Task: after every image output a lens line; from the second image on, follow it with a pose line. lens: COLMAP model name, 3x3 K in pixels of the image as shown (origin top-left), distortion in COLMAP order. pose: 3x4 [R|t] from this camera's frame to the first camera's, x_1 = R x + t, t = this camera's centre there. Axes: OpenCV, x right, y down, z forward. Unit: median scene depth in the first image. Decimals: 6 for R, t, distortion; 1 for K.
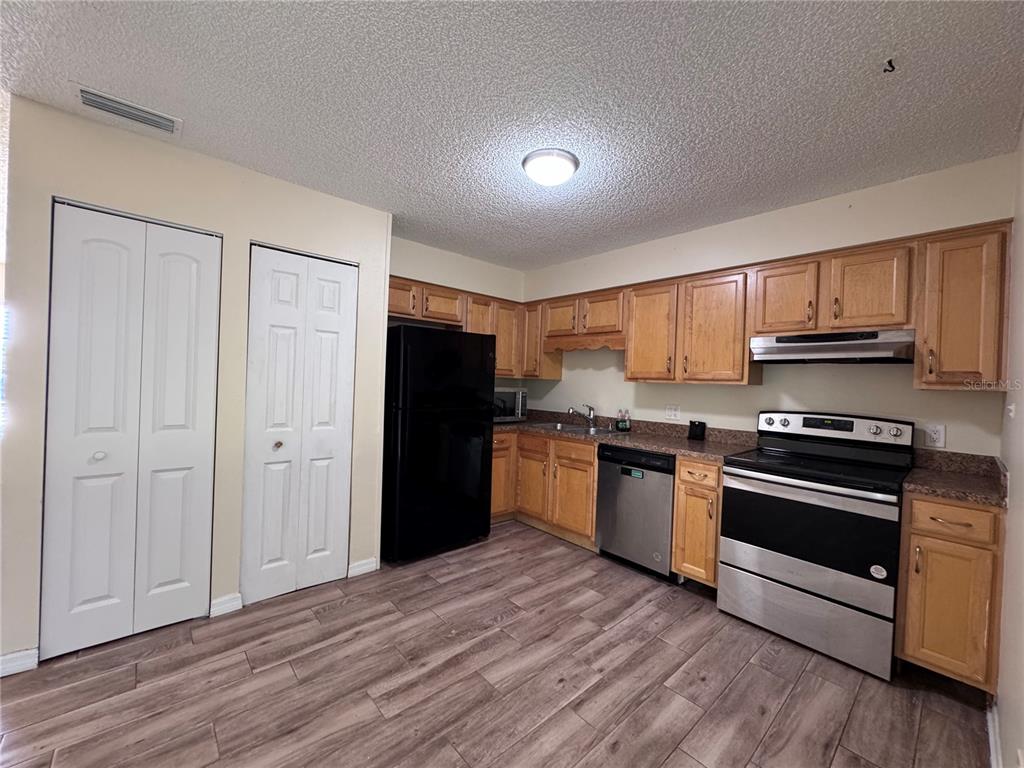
lens RADIAL K [[407.4, 0, 513.6], [0, 407.4, 381.5], [0, 0, 1]] dist [-0.002406, 0.000547]
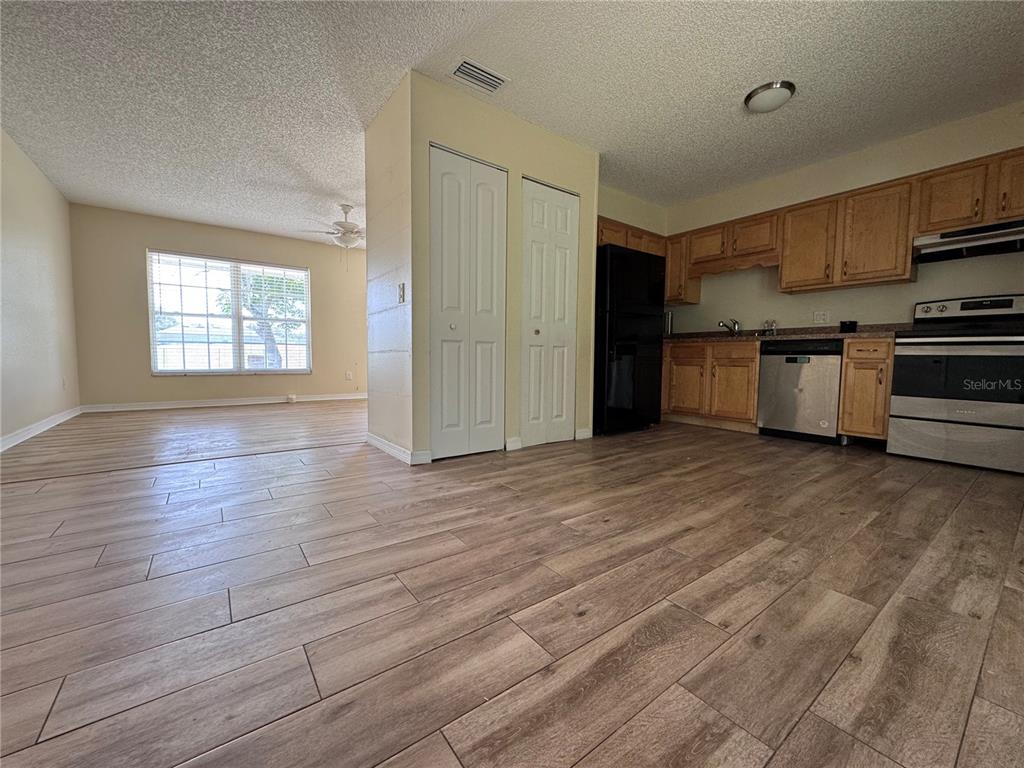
lens RADIAL K [[407.4, 0, 510.1], [0, 407.4, 383.4], [0, 0, 1]] dist [-0.002406, 0.000547]
pose [[0.995734, -0.019016, -0.090292, -0.471668], [0.024164, 0.998123, 0.056267, 0.211653], [0.089053, -0.058209, 0.994325, -0.299052]]
